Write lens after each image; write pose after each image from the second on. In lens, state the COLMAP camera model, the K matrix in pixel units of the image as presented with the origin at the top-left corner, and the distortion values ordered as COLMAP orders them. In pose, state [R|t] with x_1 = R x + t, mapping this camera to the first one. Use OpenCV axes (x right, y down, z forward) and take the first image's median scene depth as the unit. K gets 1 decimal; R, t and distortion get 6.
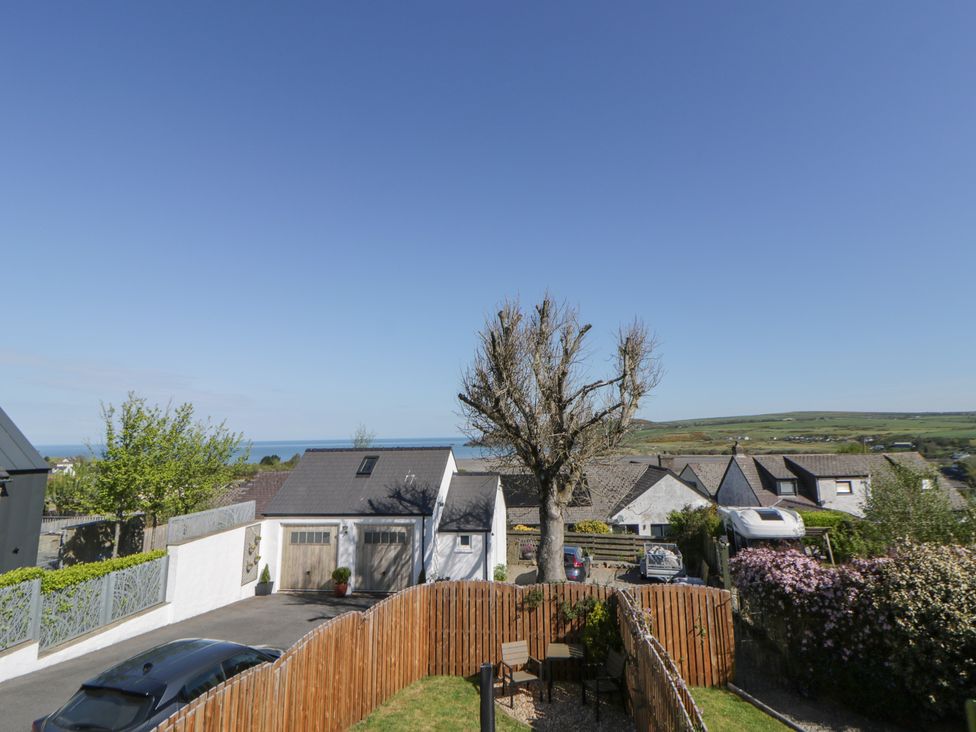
lens RADIAL K [[526.5, 0, 483.2], [0, 526.5, 364.5], [0, 0, 1]] dist [-0.003232, -0.007112]
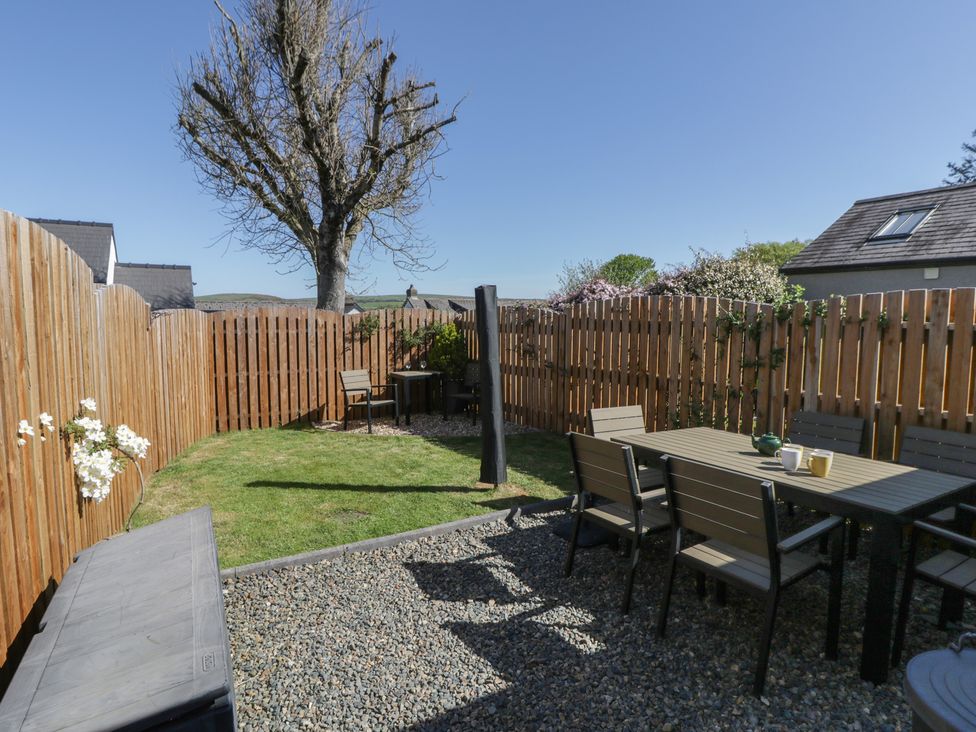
lens RADIAL K [[526.5, 0, 478.2], [0, 526.5, 393.9], [0, 0, 1]] dist [-0.003232, -0.007112]
pose [[0.773326, -0.044247, 0.632463, -0.284002], [-0.126812, 0.966609, 0.222679, 0.338538], [-0.621197, -0.252408, 0.741892, 0.263903]]
